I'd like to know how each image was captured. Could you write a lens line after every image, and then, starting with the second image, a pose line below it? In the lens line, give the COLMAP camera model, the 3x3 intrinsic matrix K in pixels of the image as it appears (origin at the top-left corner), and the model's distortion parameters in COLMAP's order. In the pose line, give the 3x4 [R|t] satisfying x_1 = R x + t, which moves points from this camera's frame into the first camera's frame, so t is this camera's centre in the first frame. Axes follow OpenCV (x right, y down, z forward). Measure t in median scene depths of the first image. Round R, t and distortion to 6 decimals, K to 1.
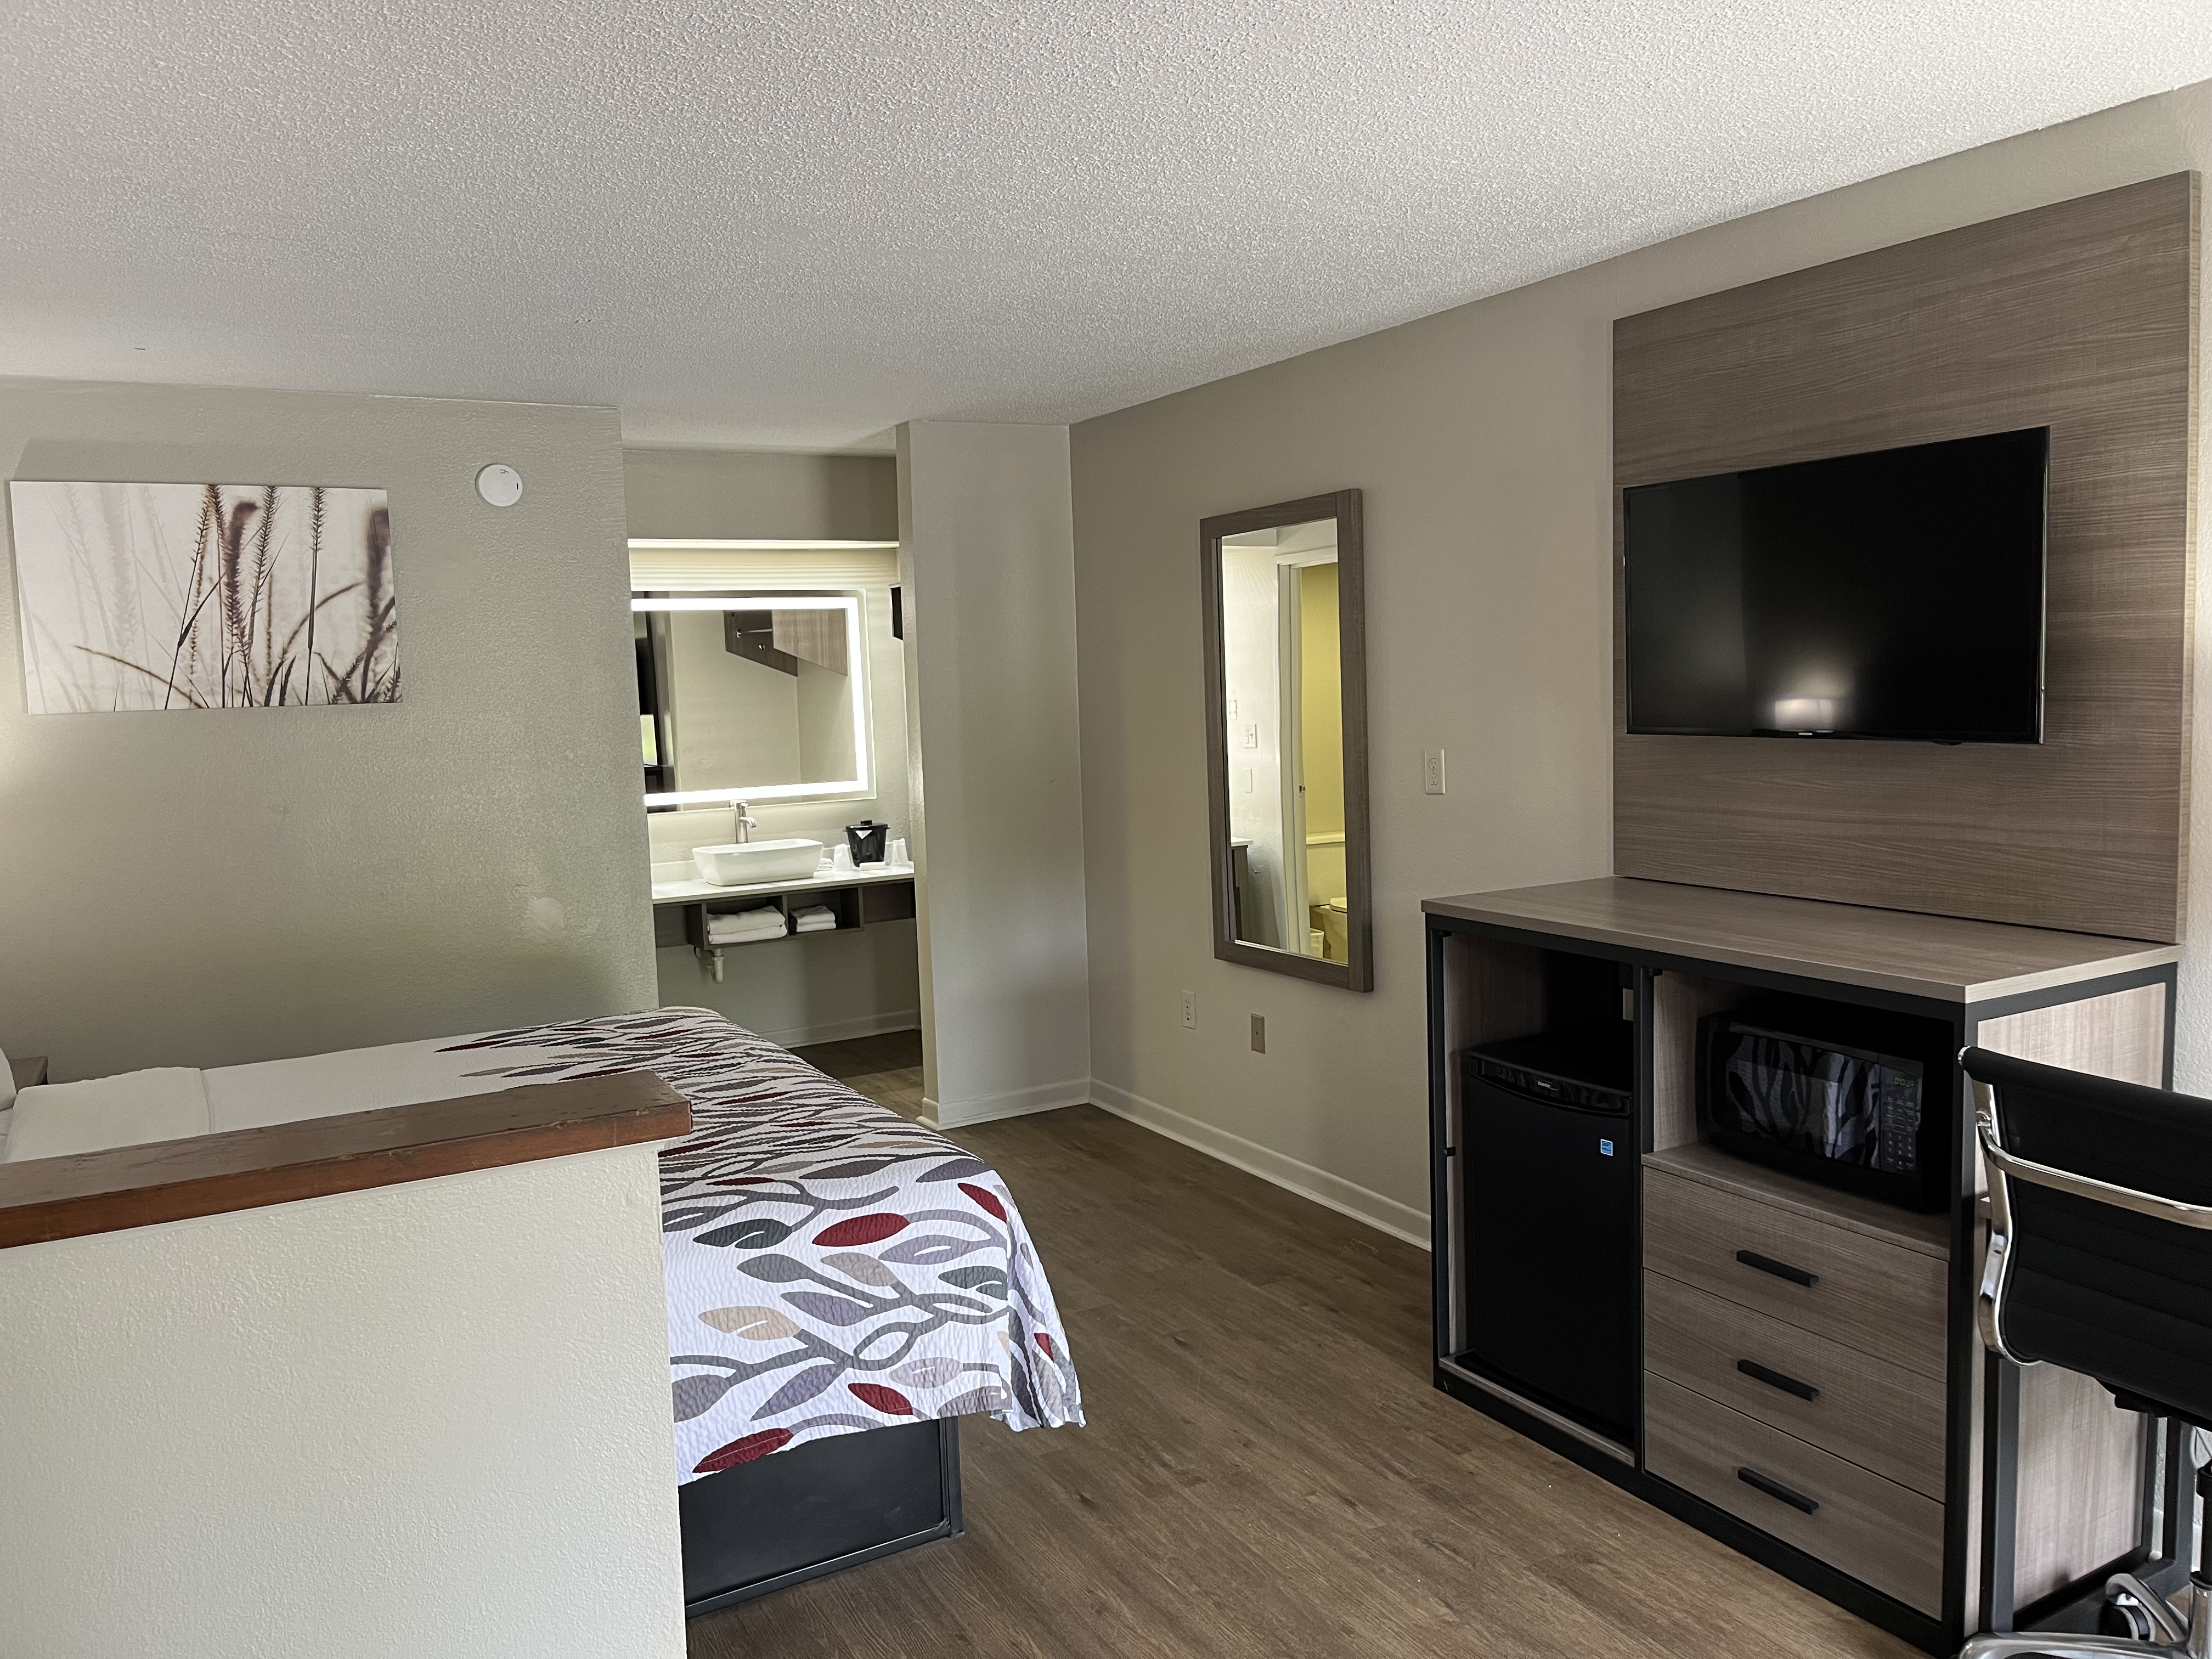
lens RADIAL K [[1675.3, 0, 1108.3], [0, 1675.3, 839.3], [0, 0, 1]] dist [0.072184, -0.124845]
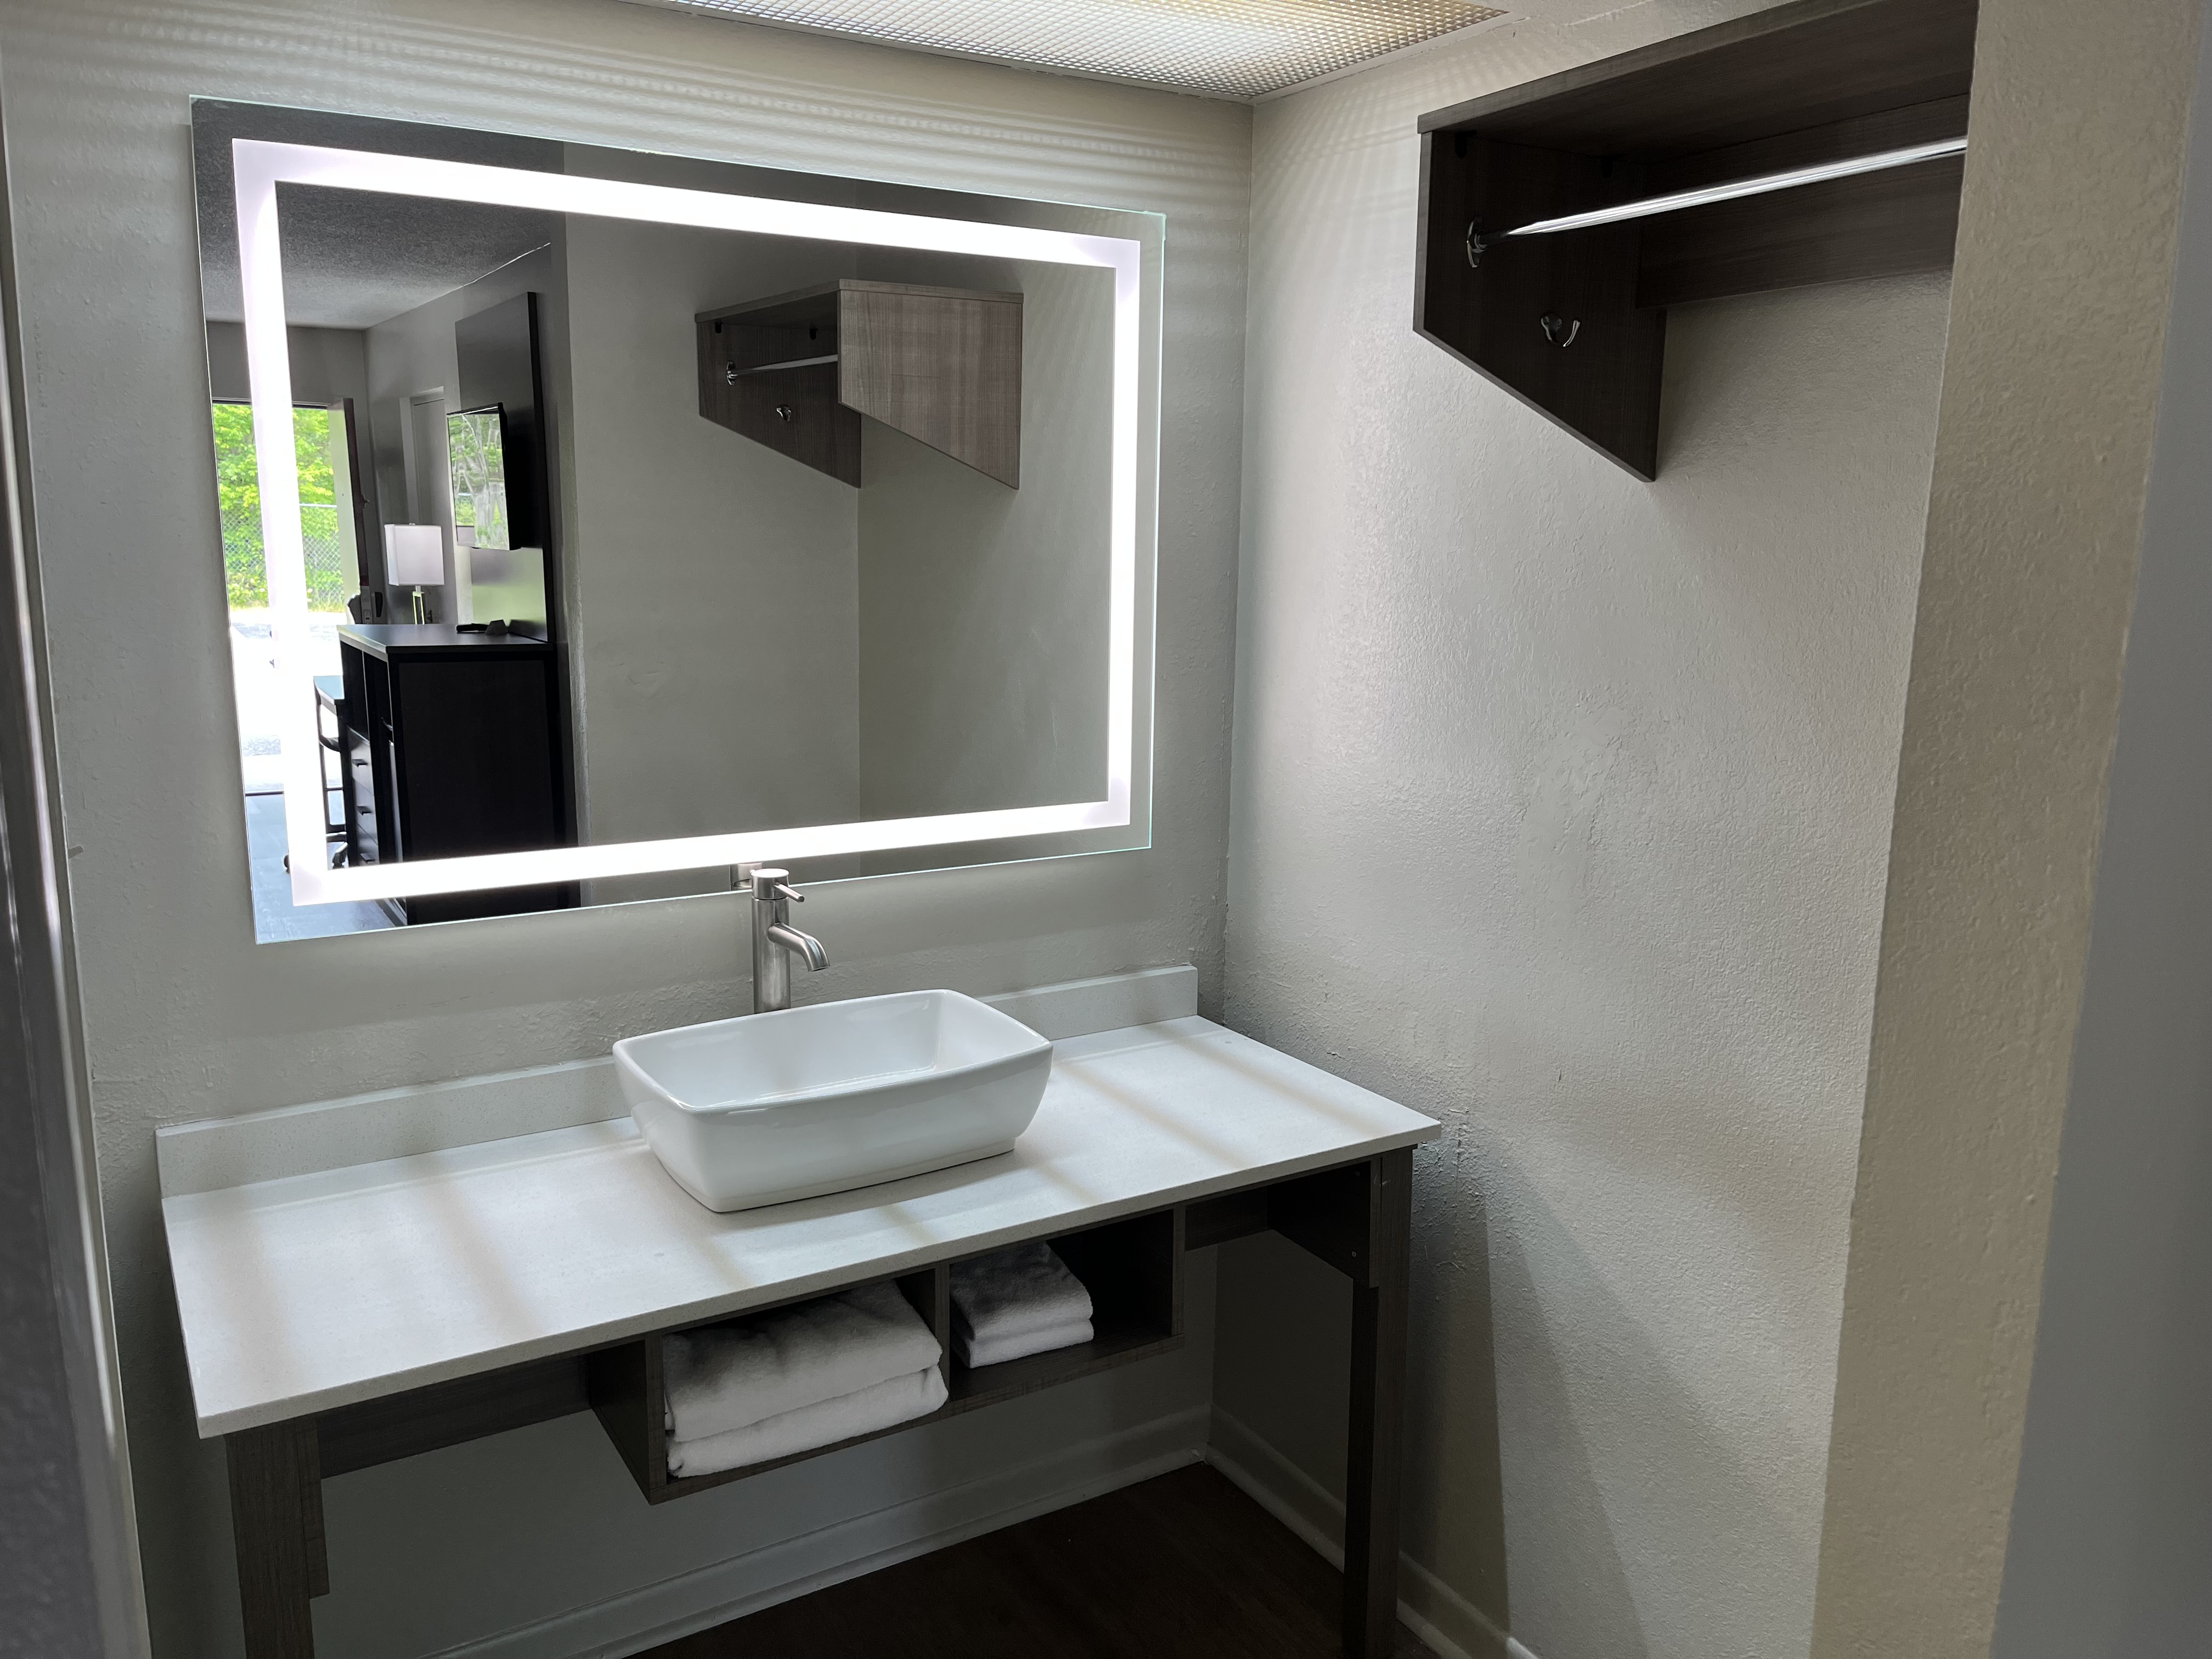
lens RADIAL K [[1675.3, 0, 1108.3], [0, 1675.3, 839.3], [0, 0, 1]] dist [0.072184, -0.124845]
pose [[0.997883, 0.041673, 0.049929, -0.094970], [-0.046038, 0.994902, 0.089727, -0.032935], [-0.045935, -0.091835, 0.994714, 0.379127]]
